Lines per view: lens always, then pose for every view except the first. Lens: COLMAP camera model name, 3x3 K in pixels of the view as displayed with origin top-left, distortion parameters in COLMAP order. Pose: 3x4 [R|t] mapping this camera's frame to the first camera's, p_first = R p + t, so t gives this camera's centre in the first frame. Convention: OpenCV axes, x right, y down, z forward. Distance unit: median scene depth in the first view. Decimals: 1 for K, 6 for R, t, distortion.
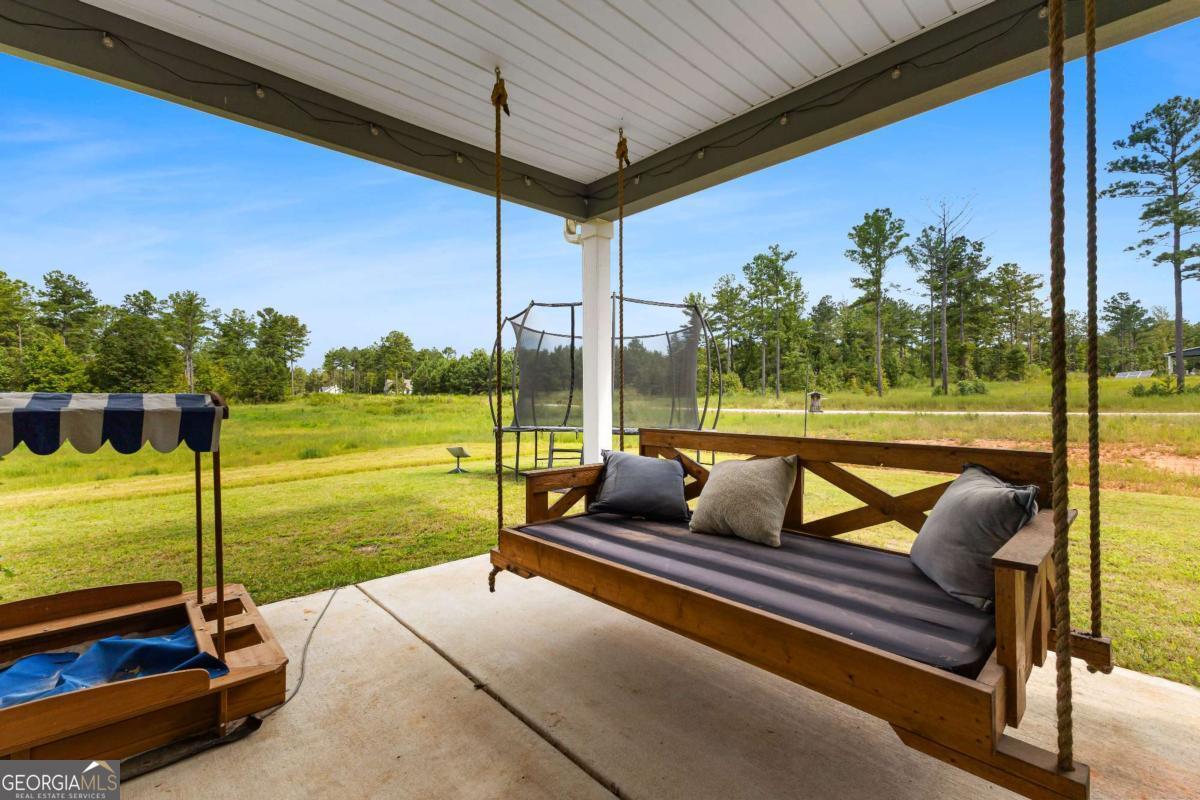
lens RADIAL K [[519.5, 0, 604.4], [0, 519.5, 393.2], [0, 0, 1]] dist [0.009339, -0.000299]
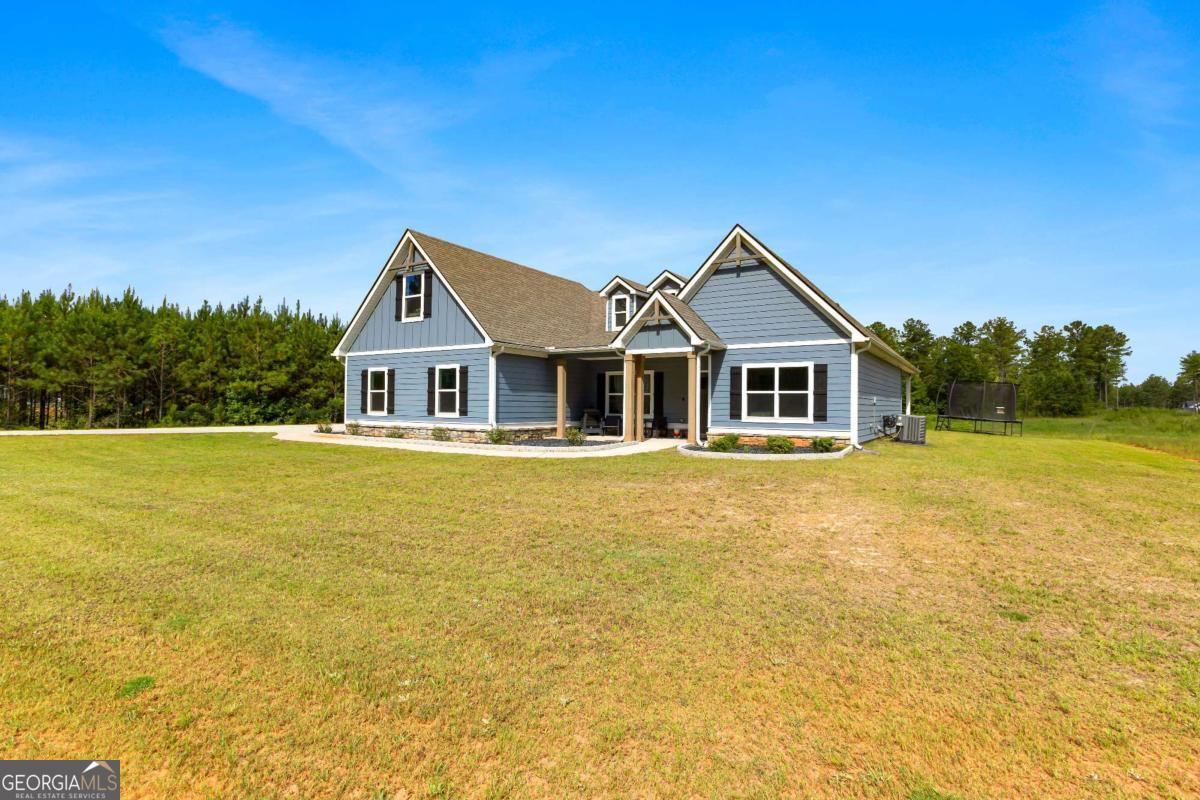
lens RADIAL K [[586.9, 0, 600.0], [0, 586.9, 400.0], [0, 0, 1]] dist [-0.003700, -0.000470]
pose [[0.249229, 0.002497, -0.968441, 0.240464], [-0.012889, 0.999917, -0.000739, -0.001578], [0.968359, 0.012666, 0.249241, -0.176186]]
